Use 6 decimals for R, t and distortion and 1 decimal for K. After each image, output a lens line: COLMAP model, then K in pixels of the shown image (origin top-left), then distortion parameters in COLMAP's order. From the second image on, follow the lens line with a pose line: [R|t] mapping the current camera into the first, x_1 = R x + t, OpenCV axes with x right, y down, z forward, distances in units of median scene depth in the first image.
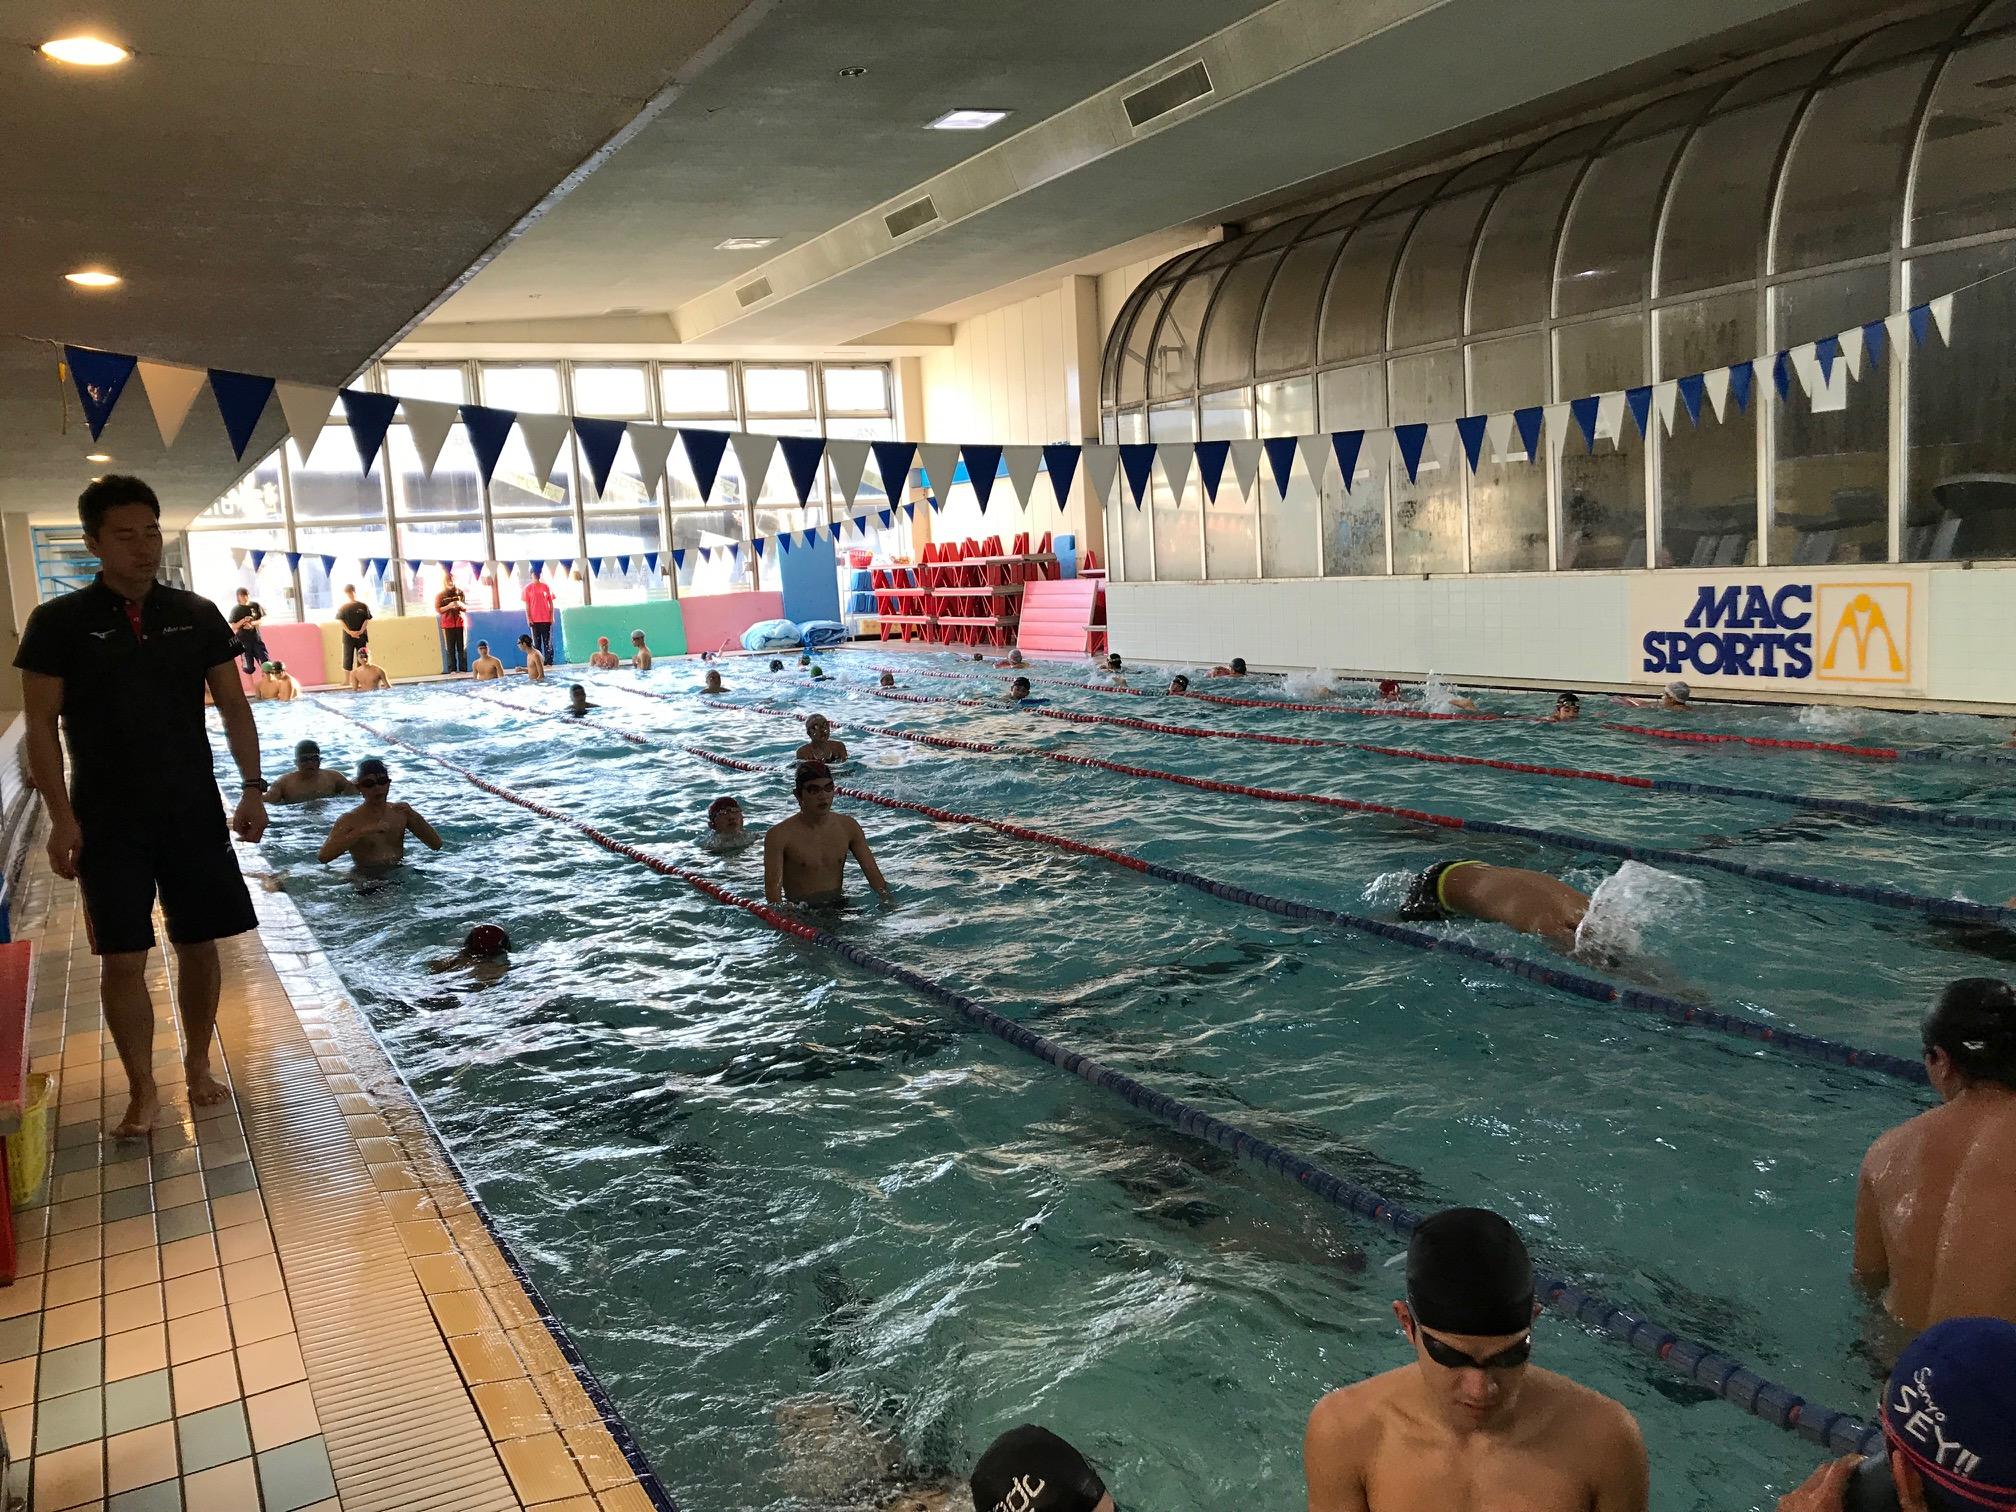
lens RADIAL K [[1654.7, 0, 1008.0], [0, 1654.7, 756.0], [0, 0, 1]] dist [0.086036, -0.076466]
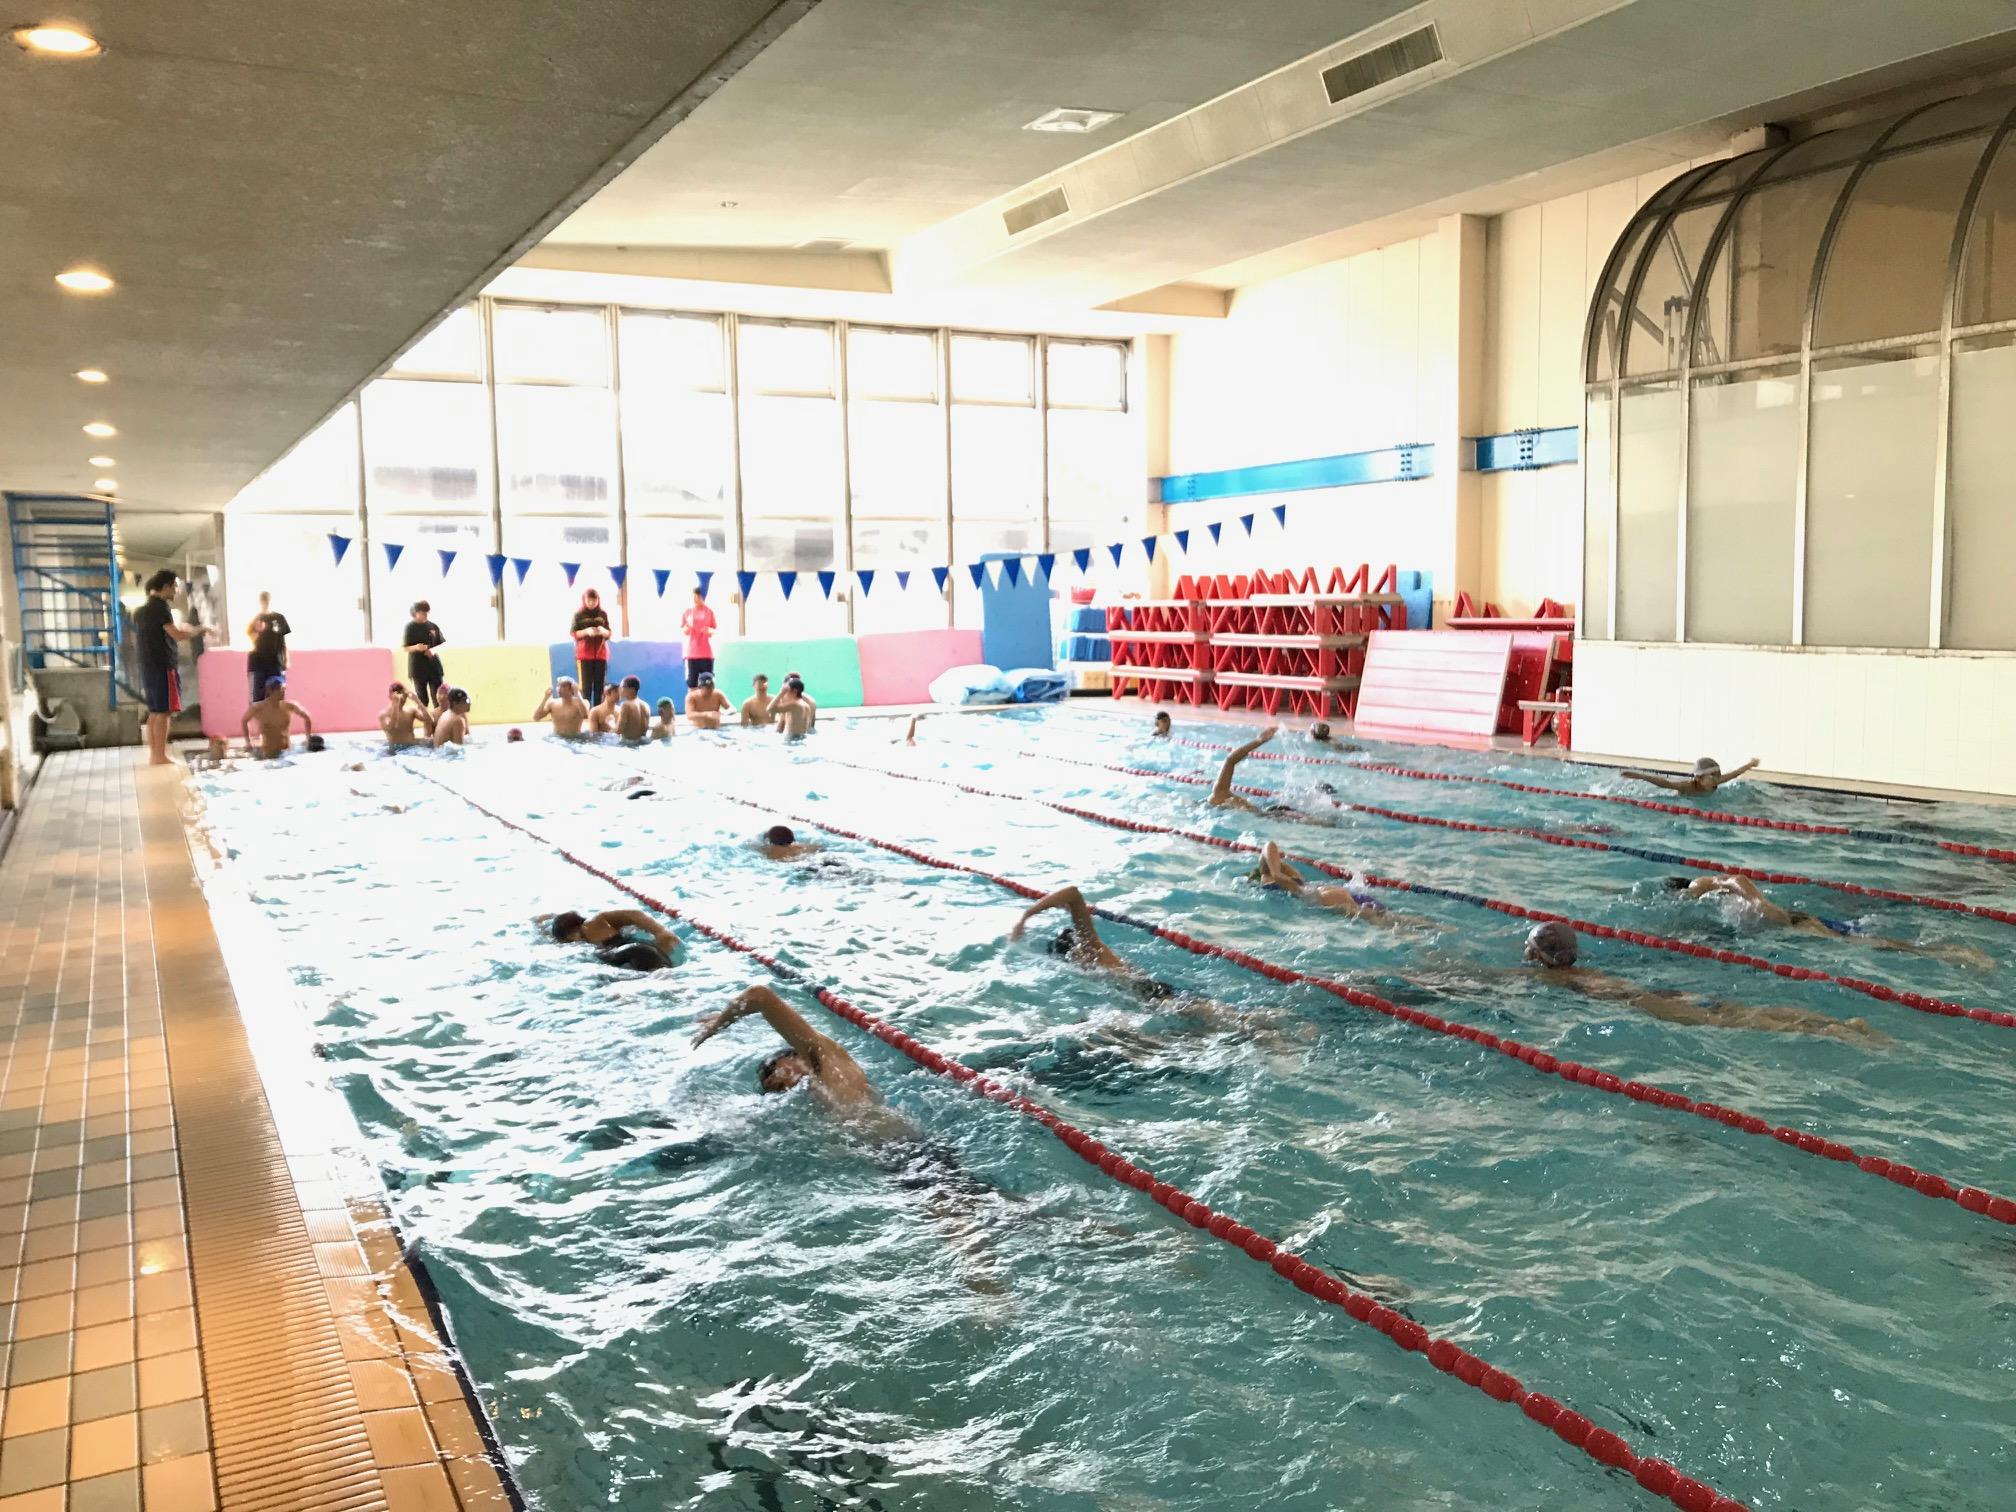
lens RADIAL K [[1648.0, 0, 1008.0], [0, 1648.0, 756.0], [0, 0, 1]] dist [0.026166, 0.007118]
pose [[0.999042, 0.042634, 0.009875, -0.144094], [-0.042387, 0.998812, -0.024035, -0.025397], [-0.010888, 0.023593, 0.999662, 0.268407]]
